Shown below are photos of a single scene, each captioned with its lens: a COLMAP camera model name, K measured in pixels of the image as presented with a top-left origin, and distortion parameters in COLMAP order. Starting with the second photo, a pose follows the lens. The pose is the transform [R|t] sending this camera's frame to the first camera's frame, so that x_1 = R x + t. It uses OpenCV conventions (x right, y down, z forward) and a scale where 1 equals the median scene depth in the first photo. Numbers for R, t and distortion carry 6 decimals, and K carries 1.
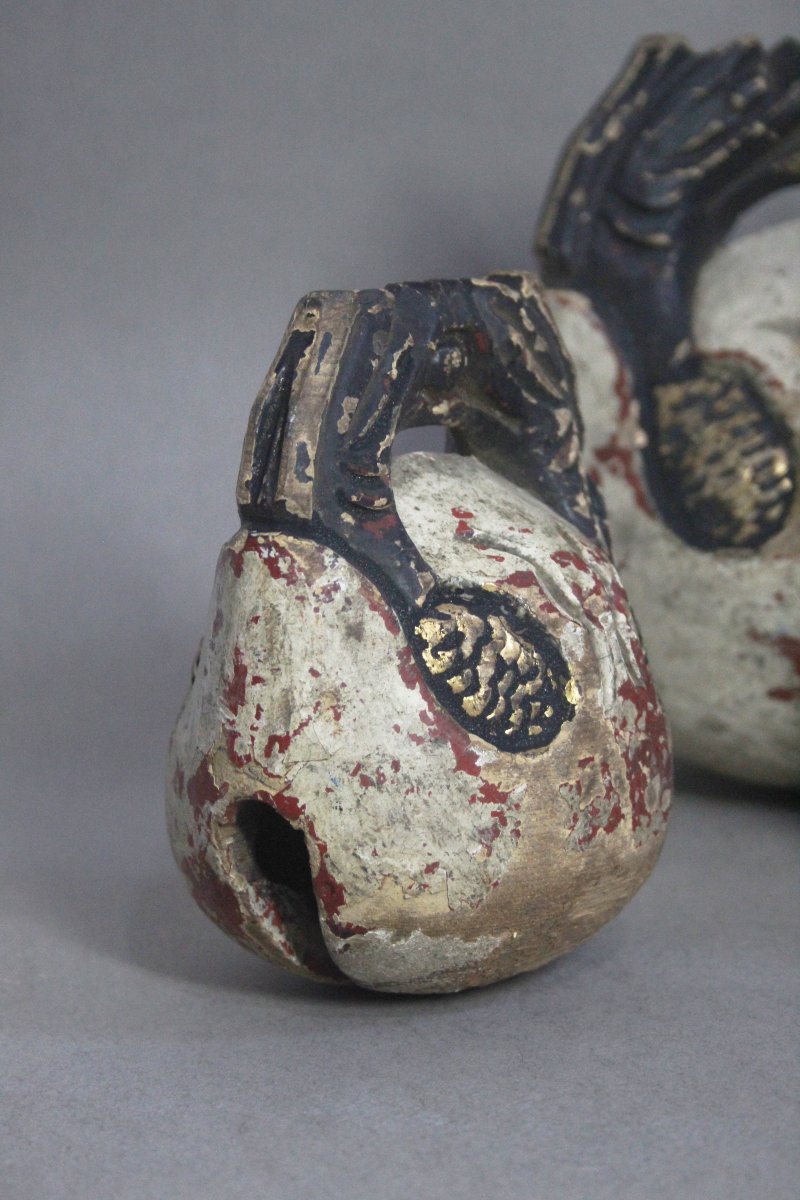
lens RADIAL K [[2927.9, 0, 396.4], [0, 2927.9, 601.5], [0, 0, 1]] dist [0.085474, 0.000000]
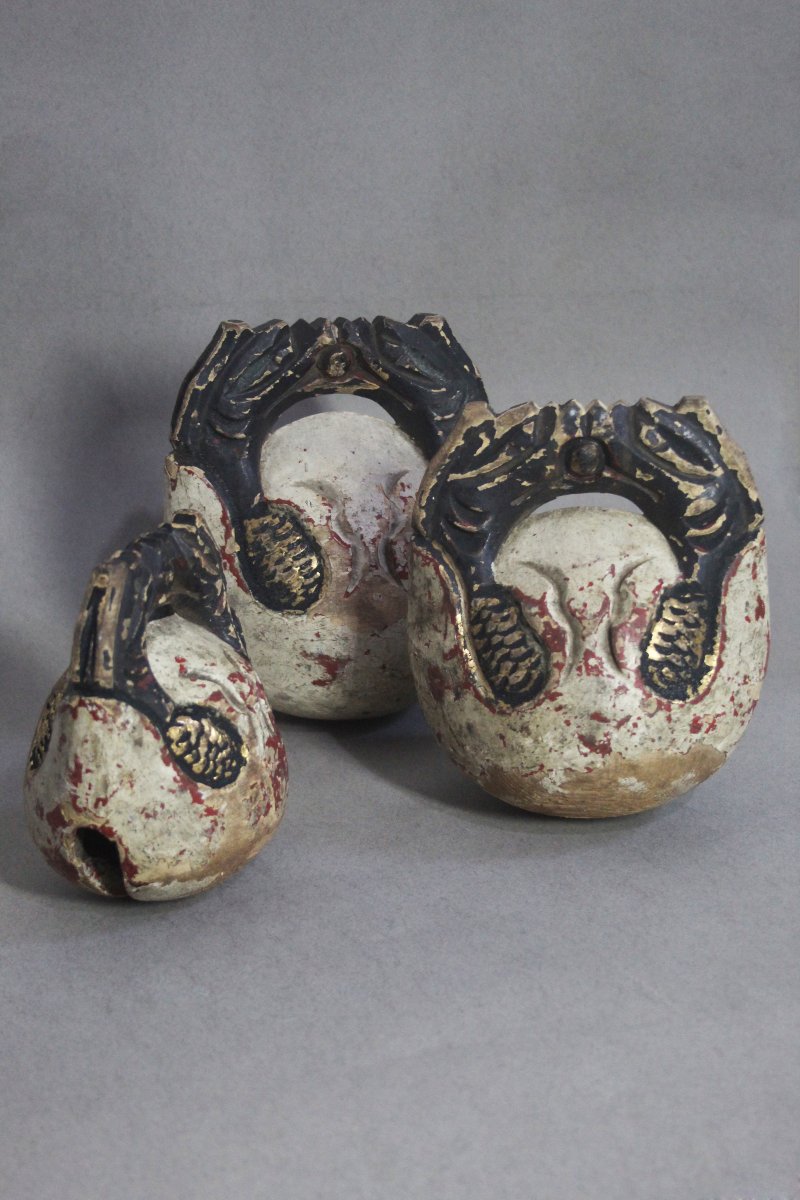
lens RADIAL K [[1823.0, 0, 404.1], [0, 1823.0, 594.2], [0, 0, 1]] dist [-0.029865, 0.000000]
pose [[0.964243, -0.074618, 0.254299, -0.137372], [0.031343, 0.984919, 0.170156, -0.272948], [-0.263160, -0.156101, 0.952039, -0.164805]]
